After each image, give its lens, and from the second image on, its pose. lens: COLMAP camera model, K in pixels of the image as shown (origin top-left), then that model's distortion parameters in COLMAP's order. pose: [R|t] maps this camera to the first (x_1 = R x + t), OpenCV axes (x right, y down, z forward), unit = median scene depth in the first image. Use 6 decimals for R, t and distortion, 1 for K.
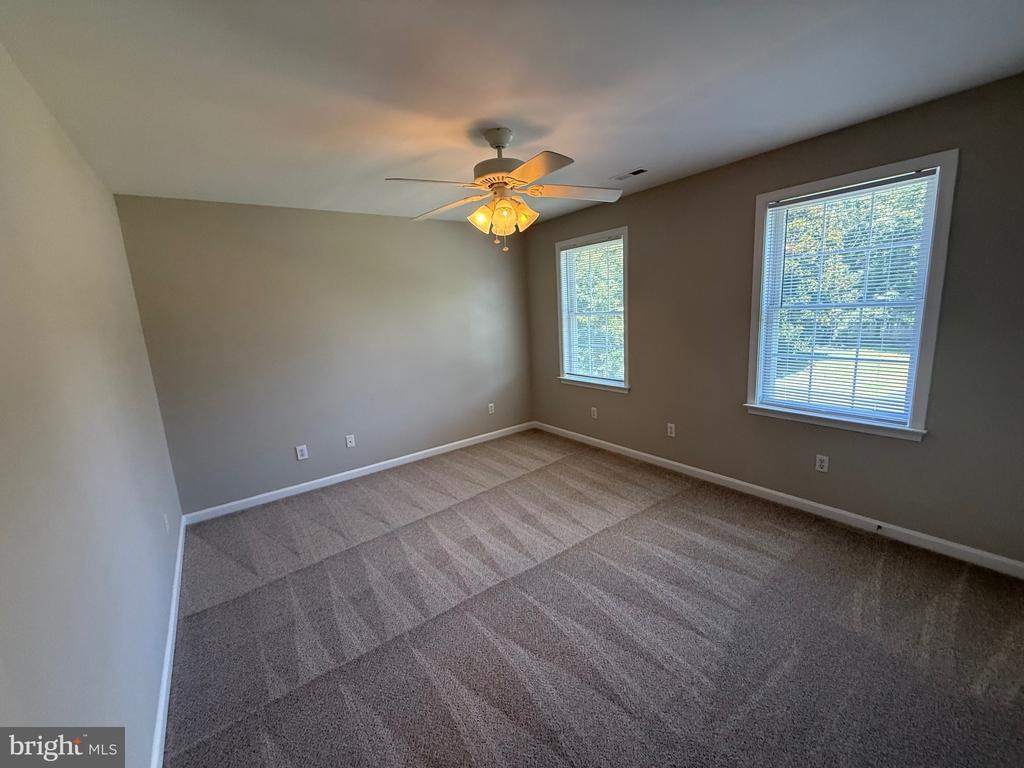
lens RADIAL K [[407.9, 0, 512.0], [0, 407.9, 384.0], [0, 0, 1]] dist [-0.002215, 0.000140]
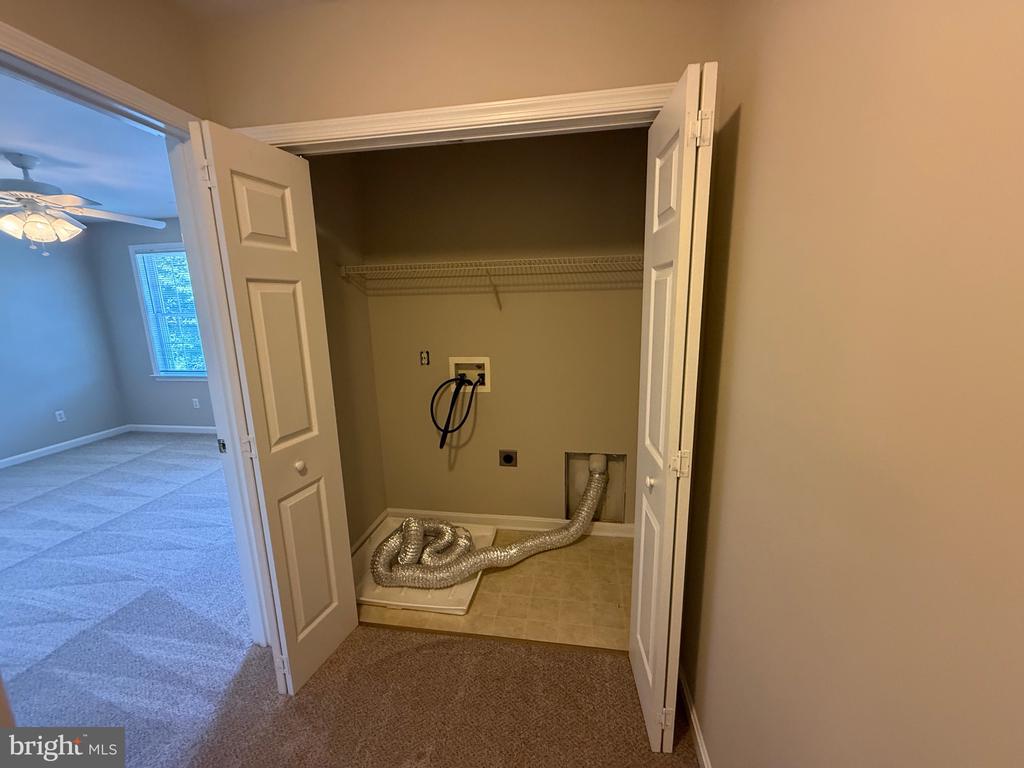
lens RADIAL K [[407.9, 0, 512.0], [0, 407.9, 384.0], [0, 0, 1]] dist [-0.002215, 0.000140]
pose [[0.711235, -0.097942, 0.696098, 0.073983], [0.109990, 0.993555, 0.027414, 0.133226], [-0.694296, 0.057066, 0.717423, -0.638377]]
